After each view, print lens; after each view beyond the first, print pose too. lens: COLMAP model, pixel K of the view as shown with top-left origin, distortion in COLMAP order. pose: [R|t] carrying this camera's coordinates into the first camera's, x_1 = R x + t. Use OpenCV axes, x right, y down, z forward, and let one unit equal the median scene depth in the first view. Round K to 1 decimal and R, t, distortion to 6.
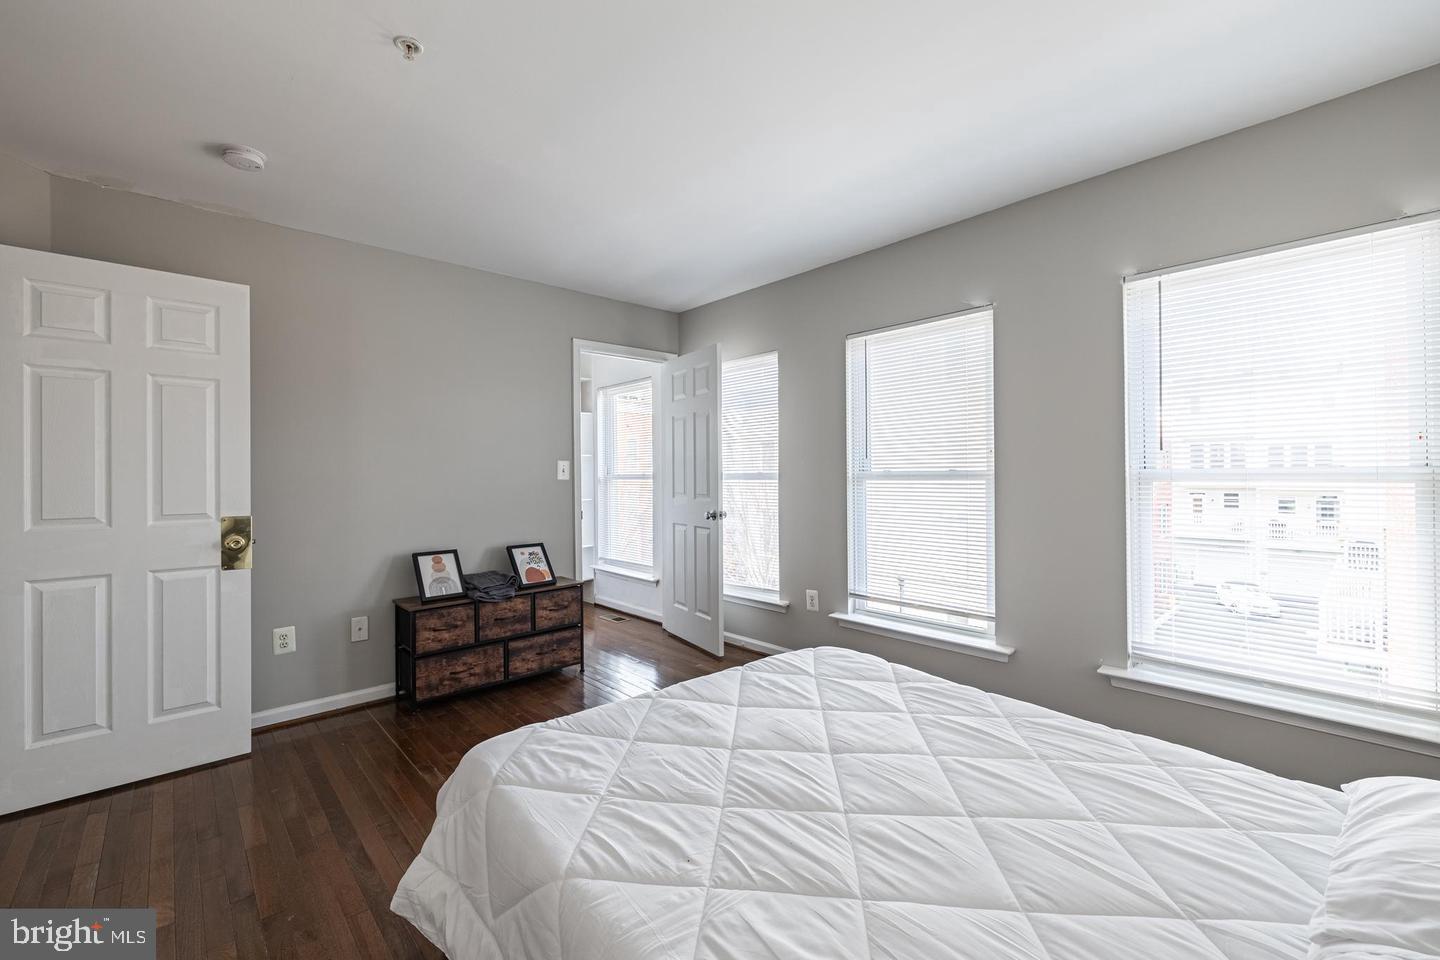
lens RADIAL K [[596.1, 0, 715.6], [0, 596.1, 479.7], [0, 0, 1]] dist [0.002100, 0.000656]
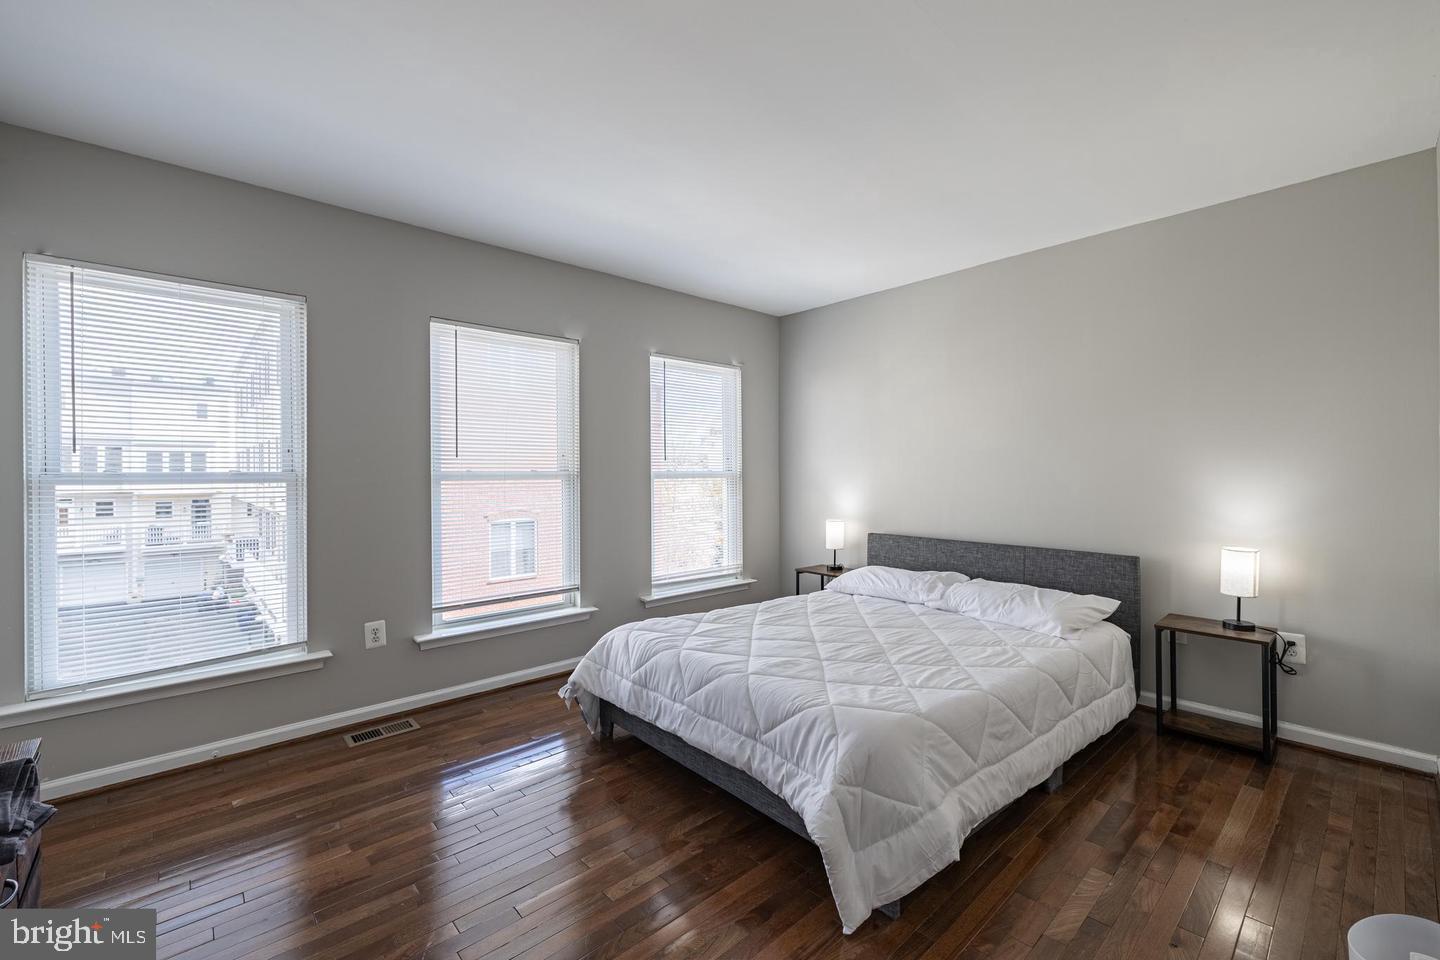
lens RADIAL K [[596.1, 0, 714.6], [0, 596.1, 482.1], [0, 0, 1]] dist [0.002100, 0.000656]
pose [[0.014973, -0.006924, 0.999864, -0.666711], [0.013188, 0.999890, 0.006726, 0.002429], [-0.999801, 0.013086, 0.015063, 0.577423]]
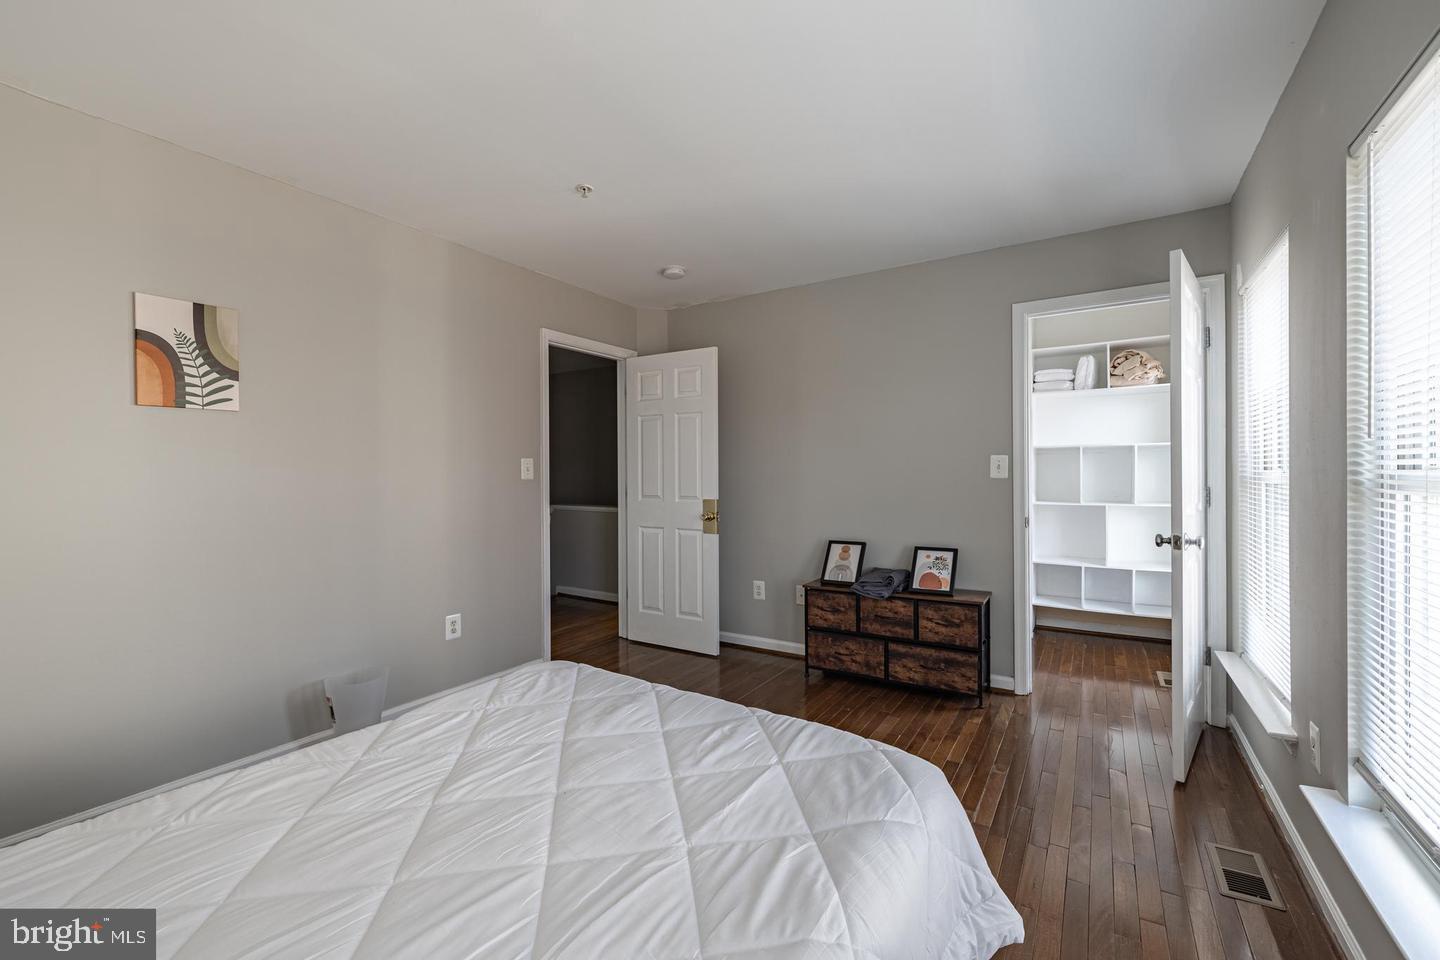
lens RADIAL K [[596.1, 0, 713.8], [0, 596.1, 476.2], [0, 0, 1]] dist [0.002100, 0.000656]
pose [[0.271136, 0.014286, -0.962435, 0.522628], [-0.003224, 0.999898, 0.013933, -0.014925], [0.962536, -0.000675, 0.271154, 0.458735]]
